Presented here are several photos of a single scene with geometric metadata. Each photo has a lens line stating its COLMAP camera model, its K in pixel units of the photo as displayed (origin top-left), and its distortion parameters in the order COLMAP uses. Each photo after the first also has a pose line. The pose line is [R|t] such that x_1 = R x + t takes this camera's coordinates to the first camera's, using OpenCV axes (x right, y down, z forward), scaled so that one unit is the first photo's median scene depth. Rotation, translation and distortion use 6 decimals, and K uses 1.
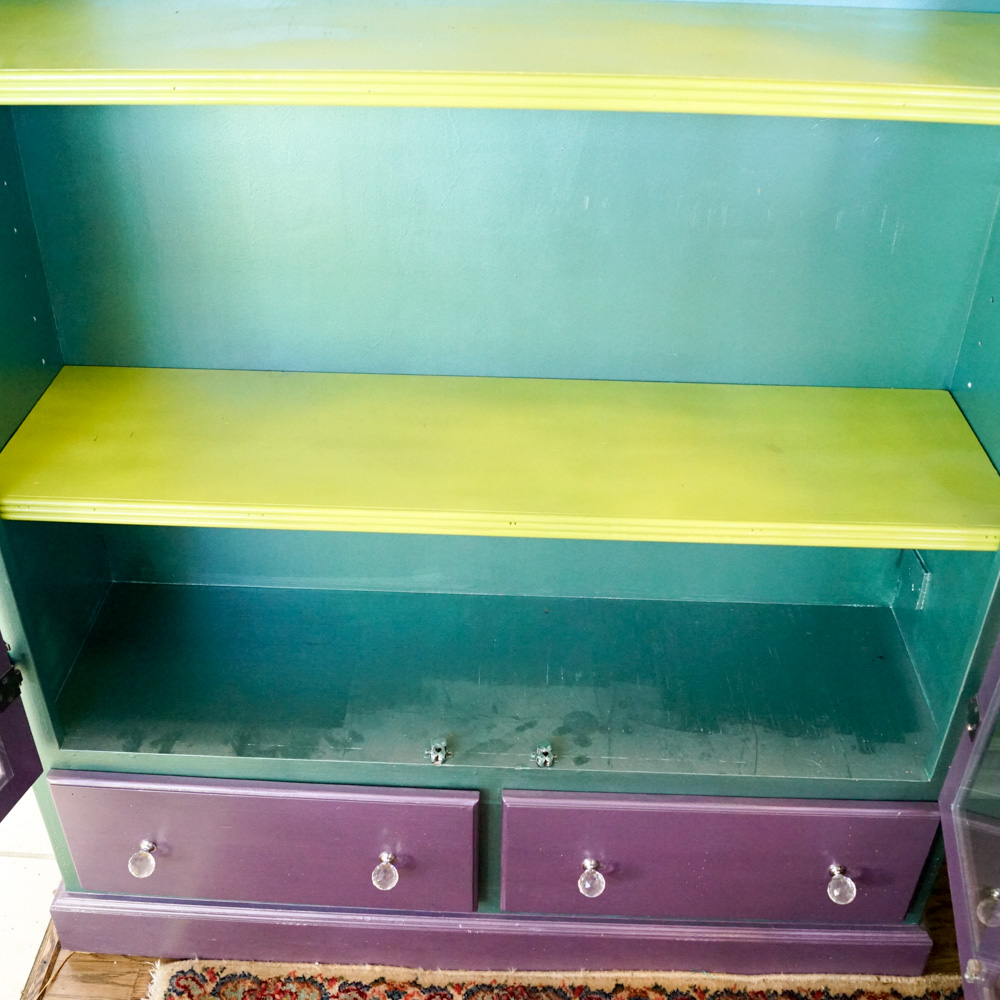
lens RADIAL K [[1158.1, 0, 500.0], [0, 1158.1, 500.0], [0, 0, 1]] dist [-0.084560, 0.001960]
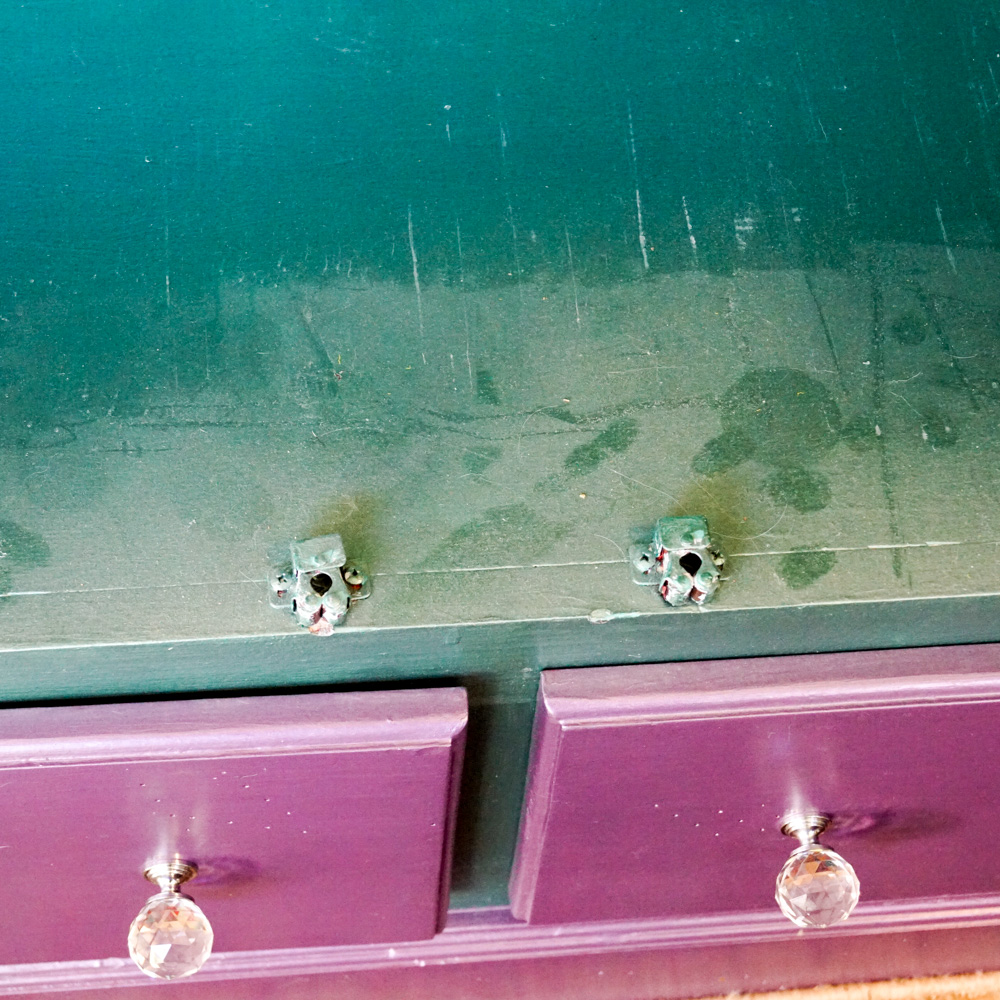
lens RADIAL K [[2226.7, 0, 500.0], [0, 2226.7, 500.0], [0, 0, 1]] dist [-0.014430, -0.064613]
pose [[0.992038, -0.084738, 0.093162, -0.055899], [0.035737, 0.898772, 0.436957, -0.038684], [-0.120759, -0.430149, 0.894645, 0.485012]]
